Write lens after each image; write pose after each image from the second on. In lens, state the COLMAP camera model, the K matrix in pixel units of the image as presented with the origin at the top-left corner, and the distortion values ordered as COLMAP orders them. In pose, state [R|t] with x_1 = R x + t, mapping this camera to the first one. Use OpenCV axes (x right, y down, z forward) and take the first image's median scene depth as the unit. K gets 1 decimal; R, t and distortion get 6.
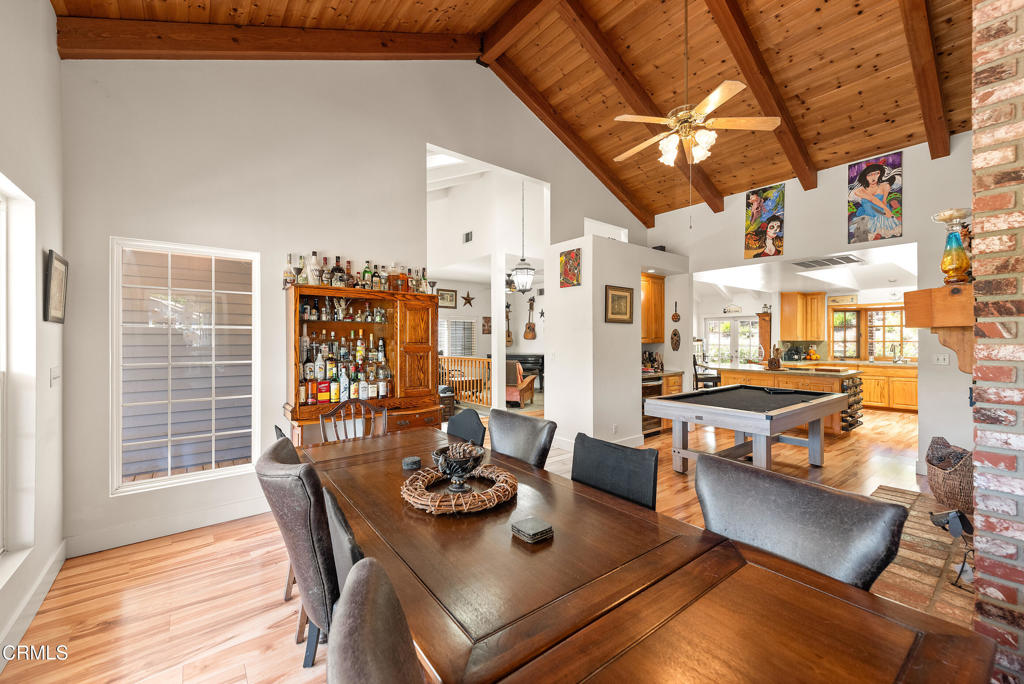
lens RADIAL K [[405.6, 0, 512.0], [0, 405.6, 342.0], [0, 0, 1]] dist [0.021280, -0.007901]
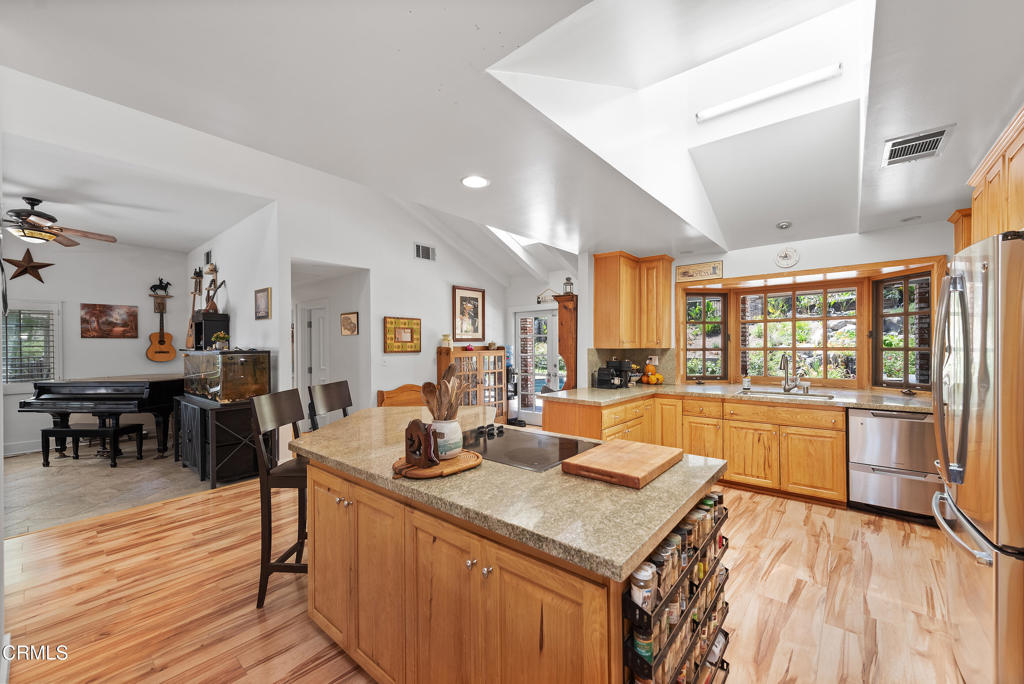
lens RADIAL K [[400.6, 0, 509.2], [0, 400.6, 354.2], [0, 0, 1]] dist [0.021875, -0.007290]
pose [[0.980063, -0.008550, 0.198505, 0.450372], [0.006328, 0.999910, 0.011825, -0.002824], [-0.198588, -0.010333, 0.980029, 0.523998]]
